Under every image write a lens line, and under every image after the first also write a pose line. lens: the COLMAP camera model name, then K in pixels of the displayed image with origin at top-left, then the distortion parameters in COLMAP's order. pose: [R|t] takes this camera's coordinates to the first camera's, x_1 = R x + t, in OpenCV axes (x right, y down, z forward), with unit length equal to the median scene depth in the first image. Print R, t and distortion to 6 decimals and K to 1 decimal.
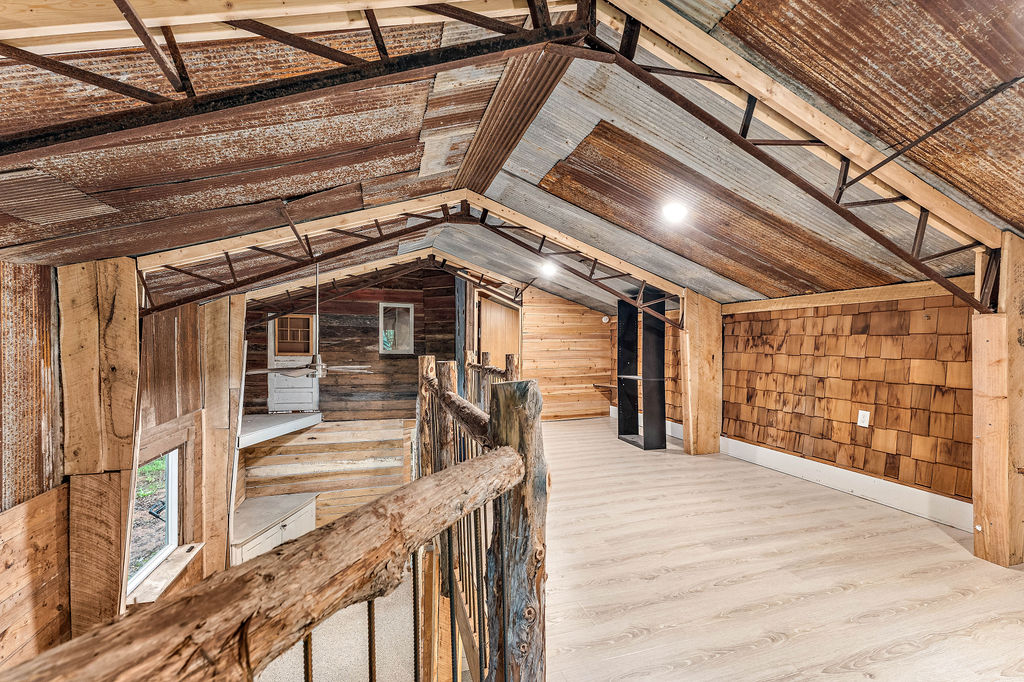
lens RADIAL K [[423.4, 0, 516.9], [0, 423.4, 355.1], [0, 0, 1]] dist [-0.003636, -0.000342]
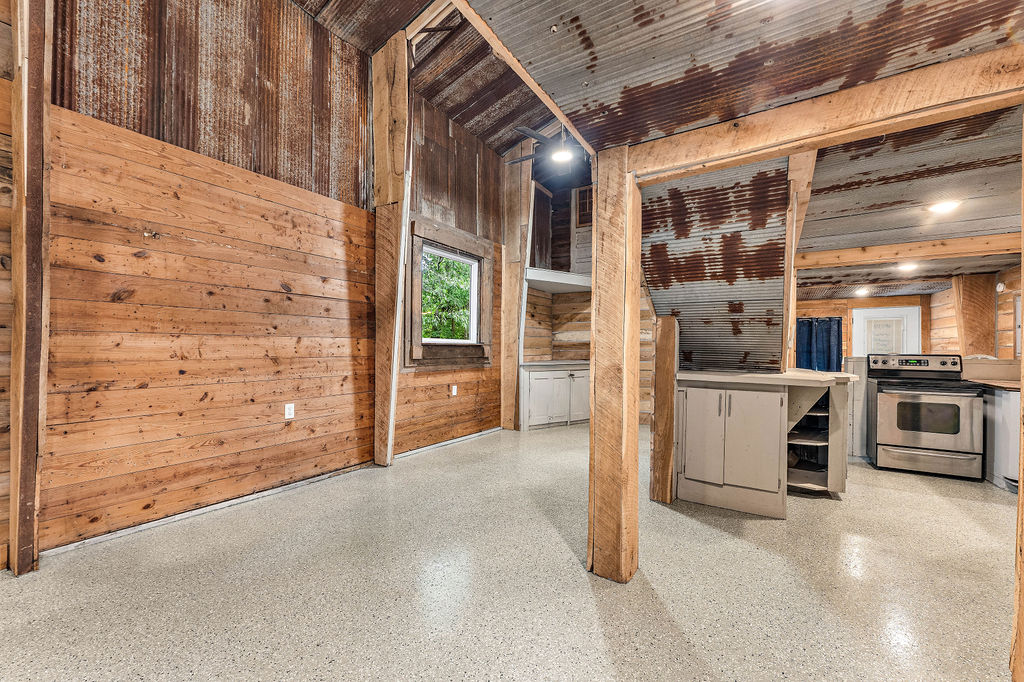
lens RADIAL K [[421.8, 0, 506.3], [0, 421.8, 350.0], [0, 0, 1]] dist [0.000118, -0.000232]
pose [[0.652205, -0.004829, -0.758028, 0.204704], [-0.019325, 0.999549, -0.022995, 0.621987], [0.757797, 0.029646, 0.651817, 0.354247]]
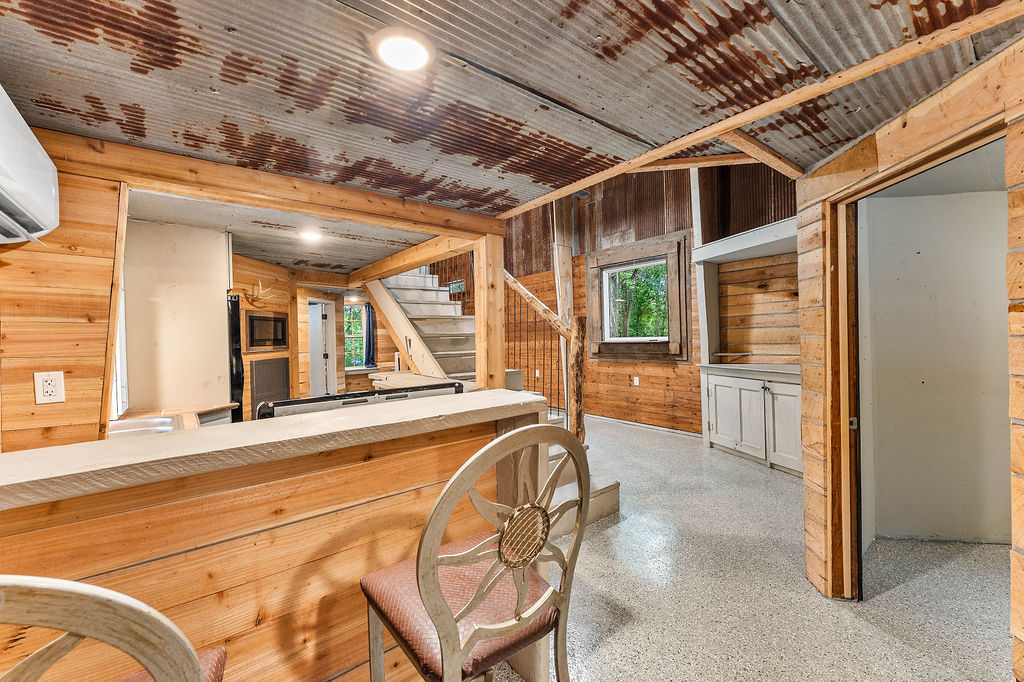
lens RADIAL K [[409.2, 0, 506.9], [0, 409.2, 340.5], [0, 0, 1]] dist [-0.000463, -0.000091]
pose [[-0.932293, 0.013402, -0.361456, 0.071964], [0.003745, 0.999617, 0.027404, 0.524764], [0.361685, 0.024195, -0.931986, 2.426752]]
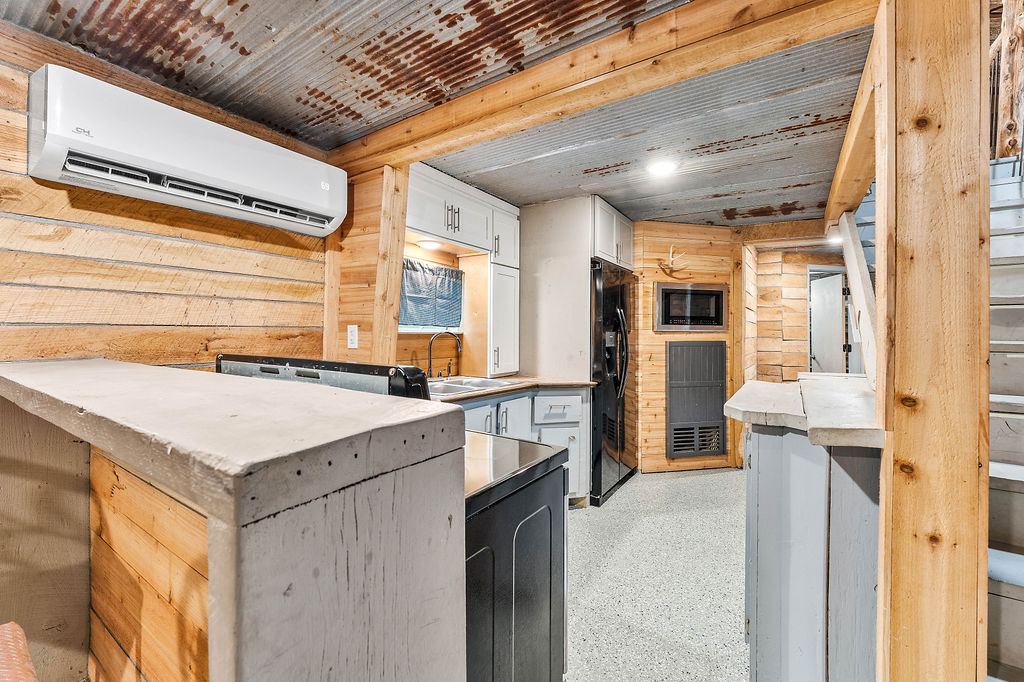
lens RADIAL K [[423.2, 0, 494.4], [0, 423.2, 326.8], [0, 0, 1]] dist [-0.001731, -0.000095]
pose [[-0.612697, -0.007064, 0.790286, -0.217095], [0.001928, 0.999944, 0.010432, 0.562994], [-0.790315, 0.007915, -0.612649, 2.070648]]
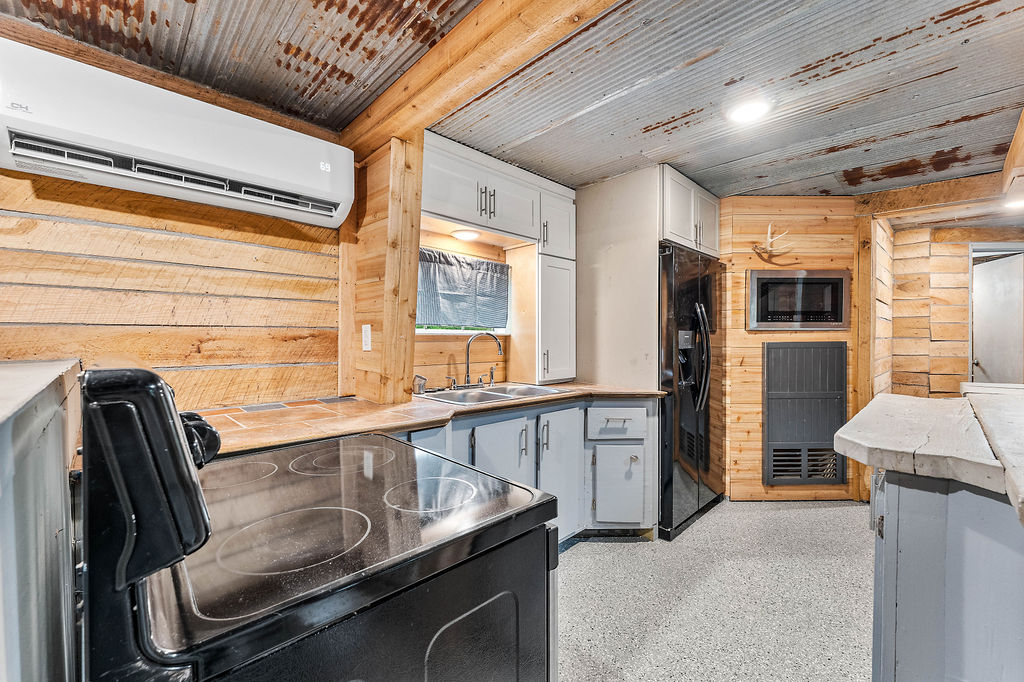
lens RADIAL K [[413.4, 0, 501.8], [0, 413.4, 342.6], [0, 0, 1]] dist [-0.001699, 0.000051]
pose [[-0.443263, -0.021104, 0.896143, -0.168411], [0.016245, 0.999370, 0.031571, 0.574993], [-0.896245, 0.028552, -0.442640, 1.946063]]
